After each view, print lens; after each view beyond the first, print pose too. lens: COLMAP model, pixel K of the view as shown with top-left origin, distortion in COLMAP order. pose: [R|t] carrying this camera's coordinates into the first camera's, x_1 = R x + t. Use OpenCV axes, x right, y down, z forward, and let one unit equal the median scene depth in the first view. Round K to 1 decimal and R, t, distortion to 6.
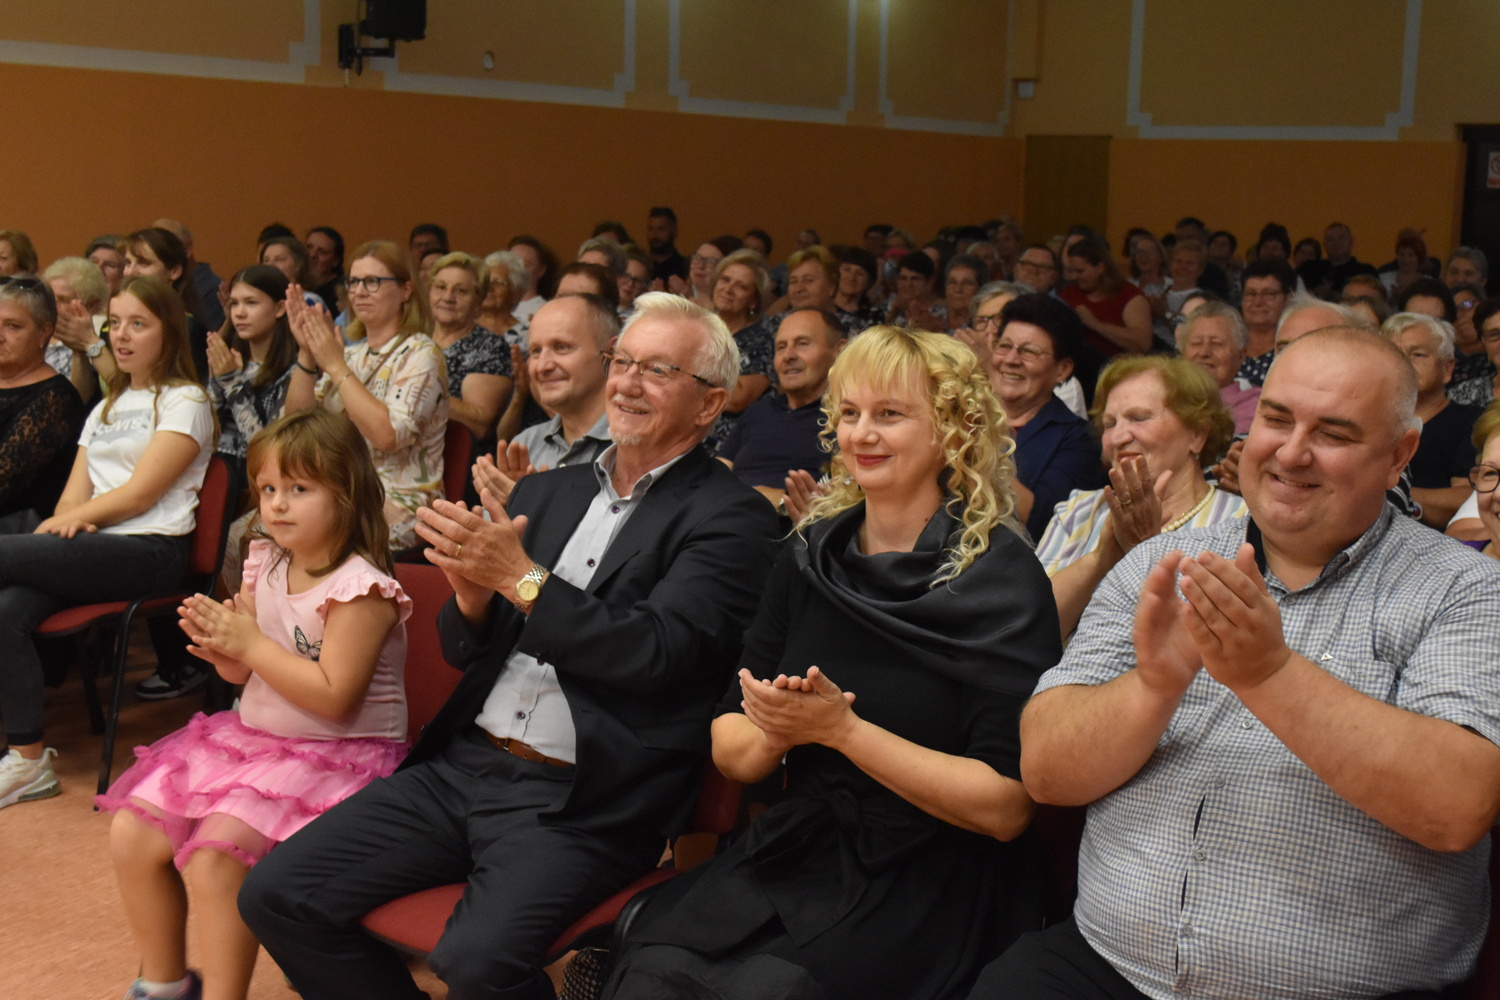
lens RADIAL K [[1980.0, 0, 750.0], [0, 1980.0, 500.0], [0, 0, 1]] dist [-0.024147, 0.010191]
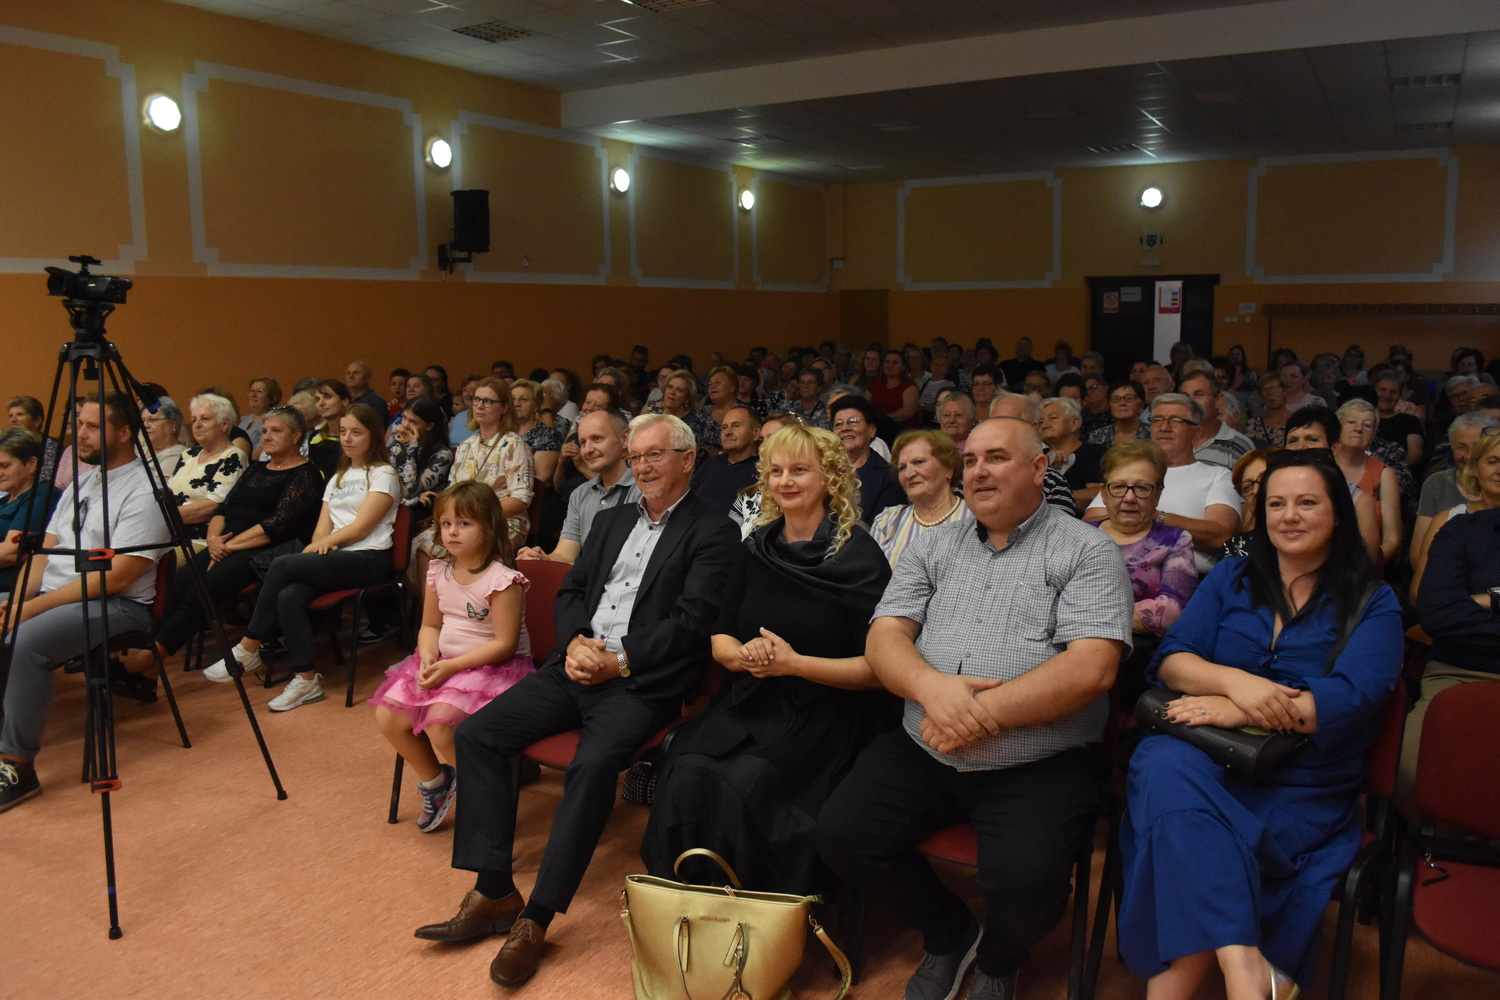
lens RADIAL K [[1203.1, 0, 750.0], [0, 1203.1, 500.0], [0, 0, 1]] dist [-0.068327, -0.005483]
pose [[0.997093, -0.045892, 0.060820, -0.024604], [0.046324, 0.998910, -0.005703, -0.004989], [-0.060492, 0.008504, 0.998132, -0.082756]]
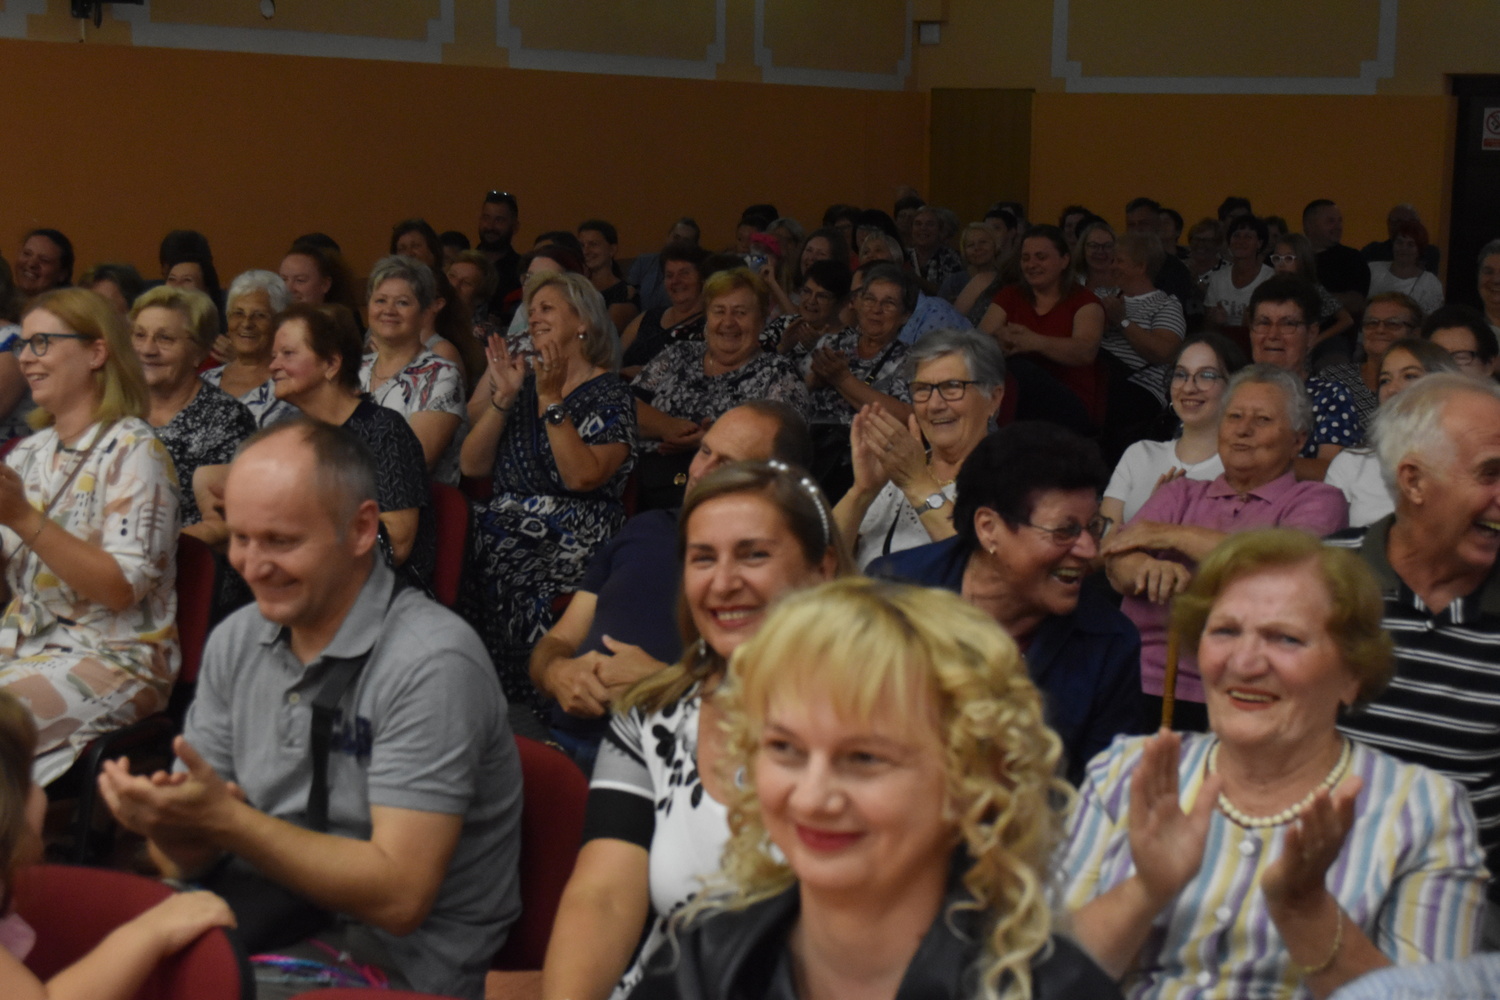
lens RADIAL K [[2230.1, 0, 750.0], [0, 2230.1, 500.0], [0, 0, 1]] dist [0.009246, -0.081697]
pose [[0.997782, -0.016800, 0.064411, 0.000513], [0.016295, 0.999832, 0.008356, -0.059831], [-0.064541, -0.007288, 0.997888, 0.194714]]
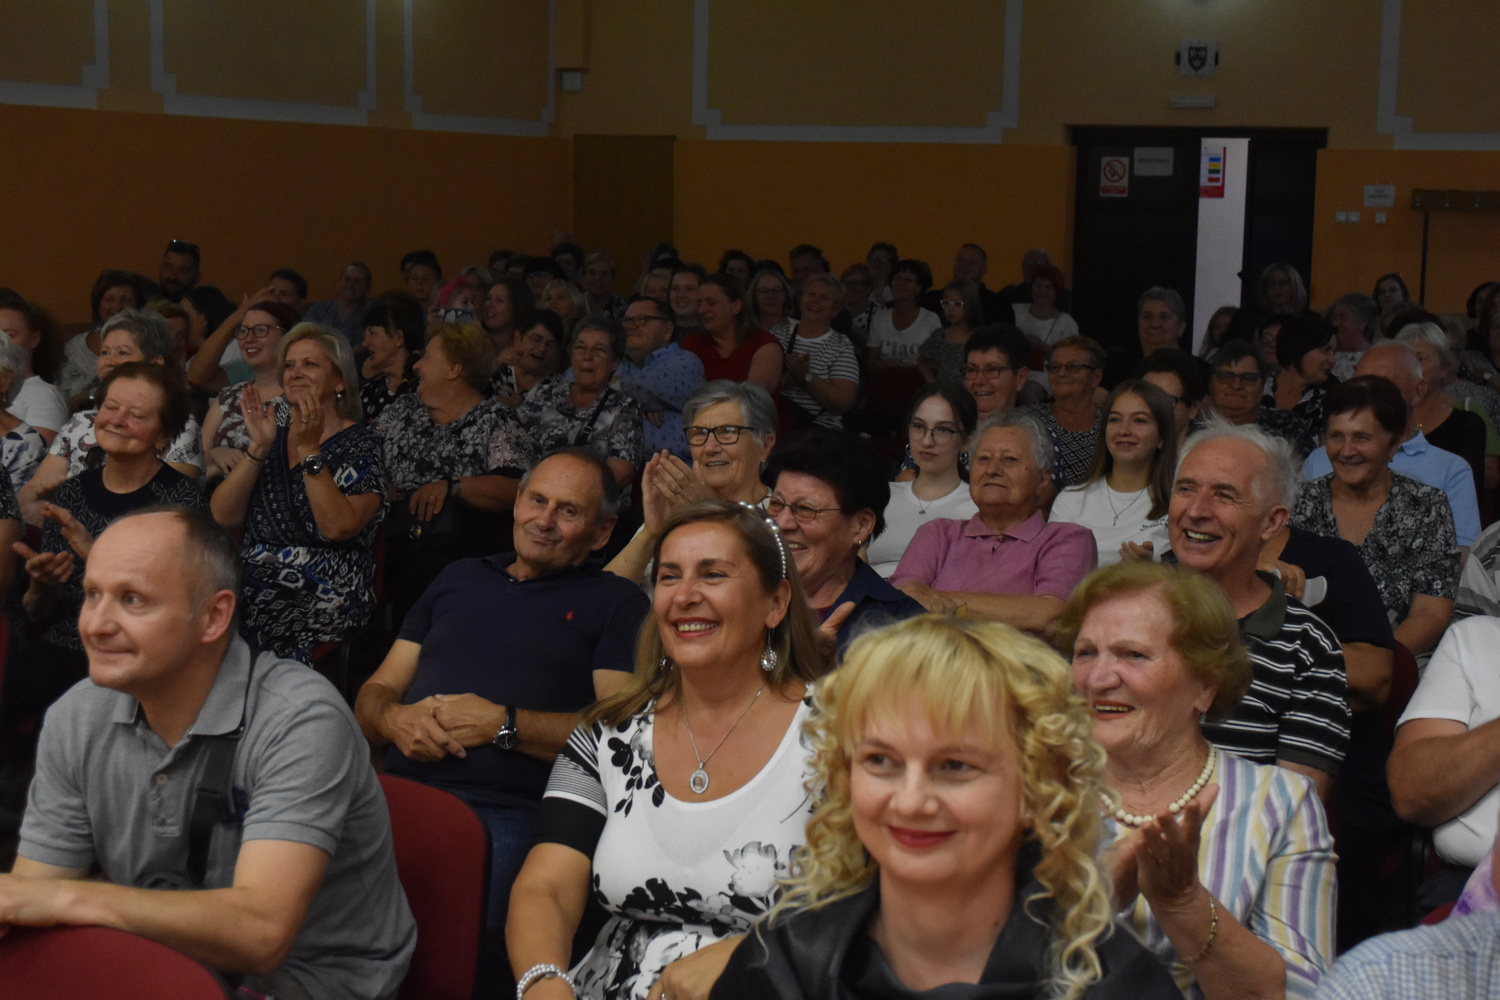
lens RADIAL K [[2243.3, 0, 750.0], [0, 2243.3, 500.0], [0, 0, 1]] dist [-0.005571, -0.072185]
pose [[0.968954, -0.038764, 0.244184, -0.080122], [0.041135, 0.999143, -0.004615, -0.062989], [-0.243796, 0.014517, 0.969718, 0.164732]]
